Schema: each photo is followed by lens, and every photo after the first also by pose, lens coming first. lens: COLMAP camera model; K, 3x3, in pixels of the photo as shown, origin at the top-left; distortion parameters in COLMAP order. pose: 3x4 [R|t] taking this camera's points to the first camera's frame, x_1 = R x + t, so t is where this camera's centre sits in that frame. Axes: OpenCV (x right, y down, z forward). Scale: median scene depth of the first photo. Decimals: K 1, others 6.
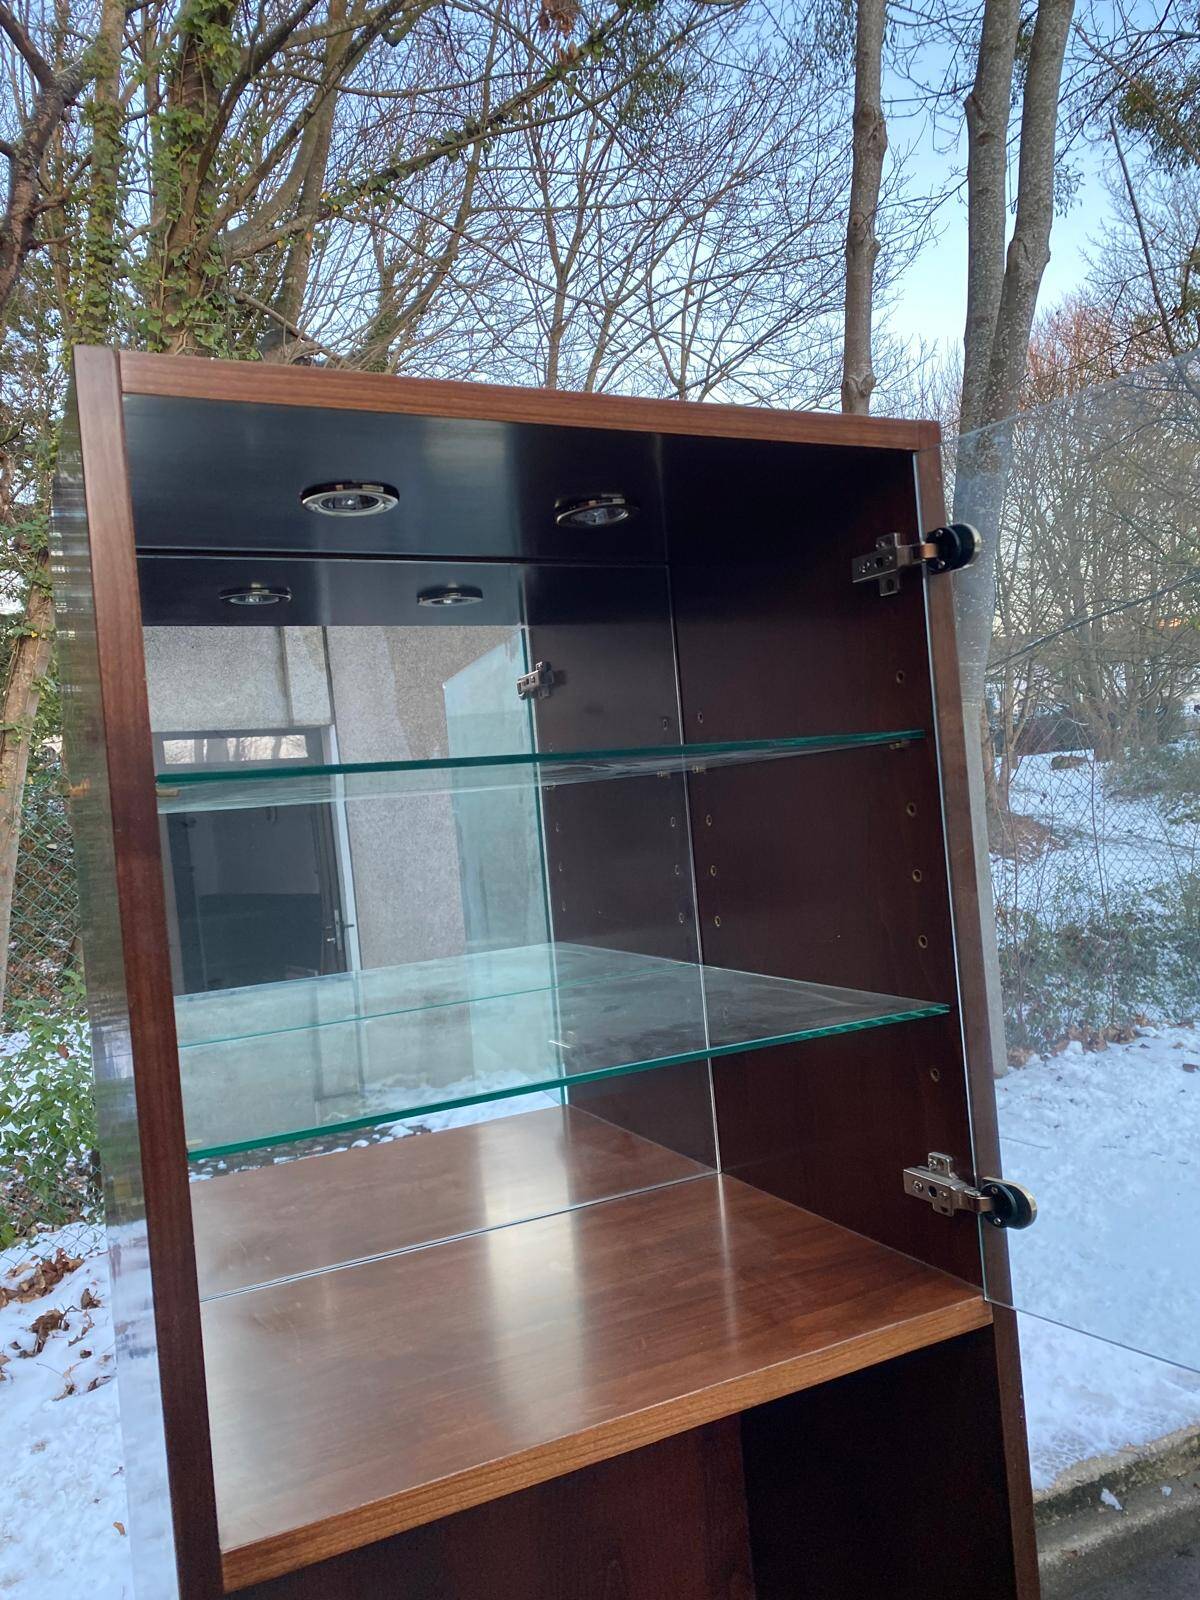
lens RADIAL K [[1214.8, 0, 604.3], [0, 1214.8, 799.3], [0, 0, 1]] dist [0.017973, -0.015013]
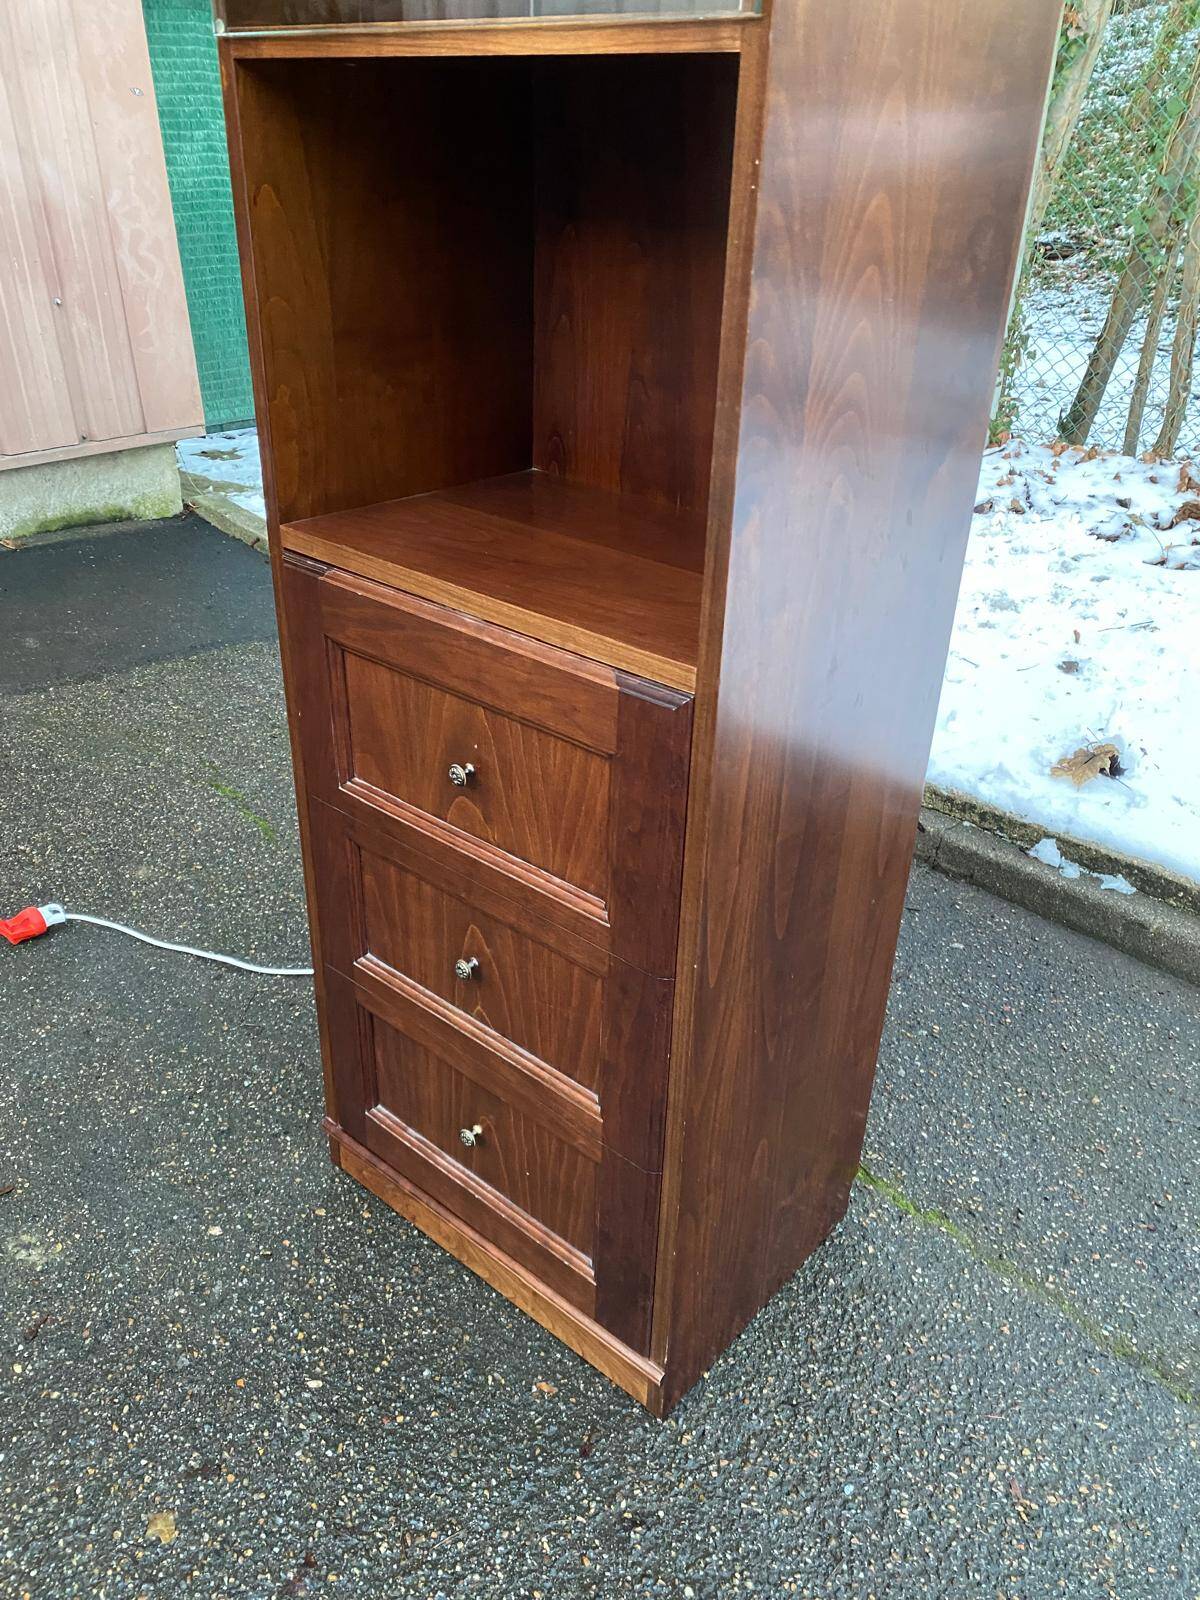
lens RADIAL K [[1217.6, 0, 608.3], [0, 1217.6, 800.4], [0, 0, 1]] dist [0.011536, -0.008097]
pose [[0.386928, 0.521221, -0.760668, 0.117475], [-0.060565, 0.837505, 0.543063, 0.040226], [0.920119, -0.164057, 0.355622, 0.050288]]
